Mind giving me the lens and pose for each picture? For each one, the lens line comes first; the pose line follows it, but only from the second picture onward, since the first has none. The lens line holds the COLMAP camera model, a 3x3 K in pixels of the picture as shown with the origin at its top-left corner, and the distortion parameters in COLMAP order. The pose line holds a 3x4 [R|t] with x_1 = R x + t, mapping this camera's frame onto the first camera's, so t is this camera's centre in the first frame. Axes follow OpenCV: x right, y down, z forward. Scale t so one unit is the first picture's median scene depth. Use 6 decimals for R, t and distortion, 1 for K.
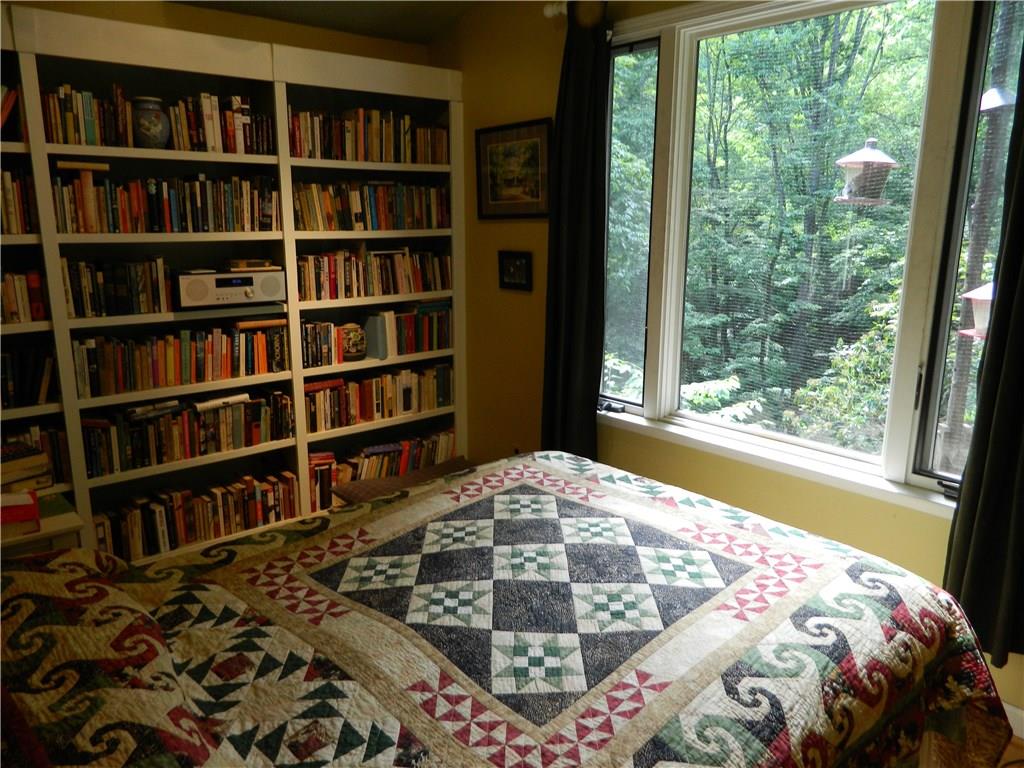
lens RADIAL K [[773.7, 0, 511.5], [0, 773.7, 378.2], [0, 0, 1]] dist [0.027310, 0.003056]
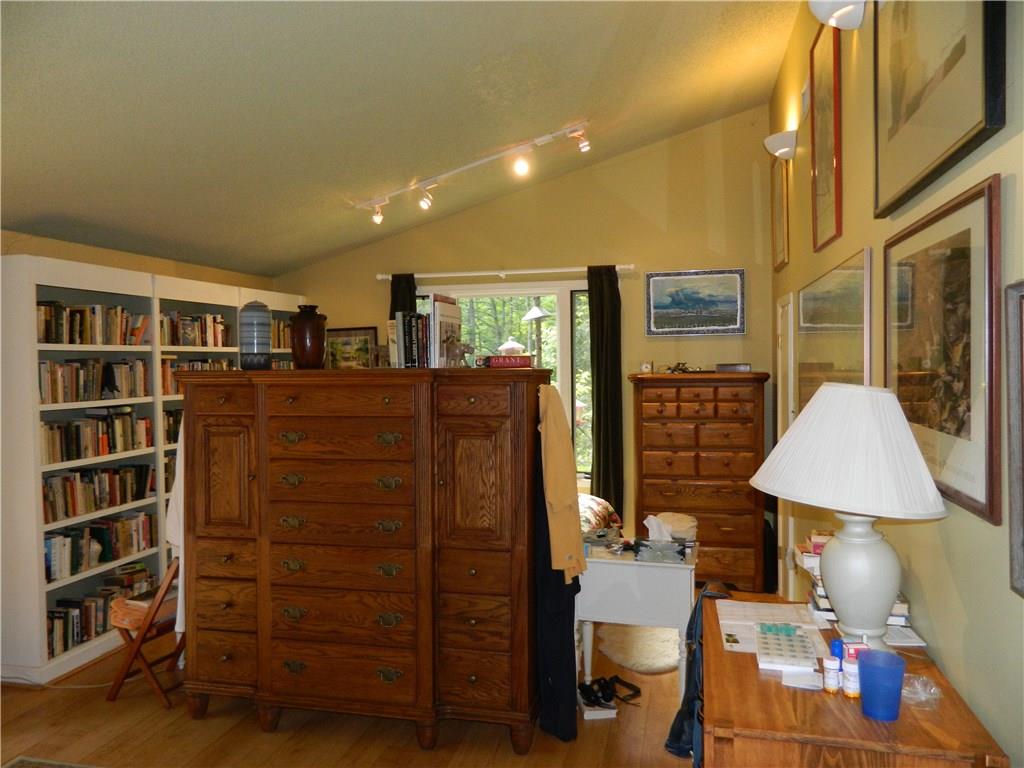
lens RADIAL K [[773.7, 0, 511.5], [0, 773.7, 378.2], [0, 0, 1]] dist [0.027310, 0.003056]
pose [[0.808121, -0.038834, 0.587736, -0.836043], [0.161266, 0.974285, -0.157361, 0.150808], [-0.566511, 0.221949, 0.793602, -0.703015]]
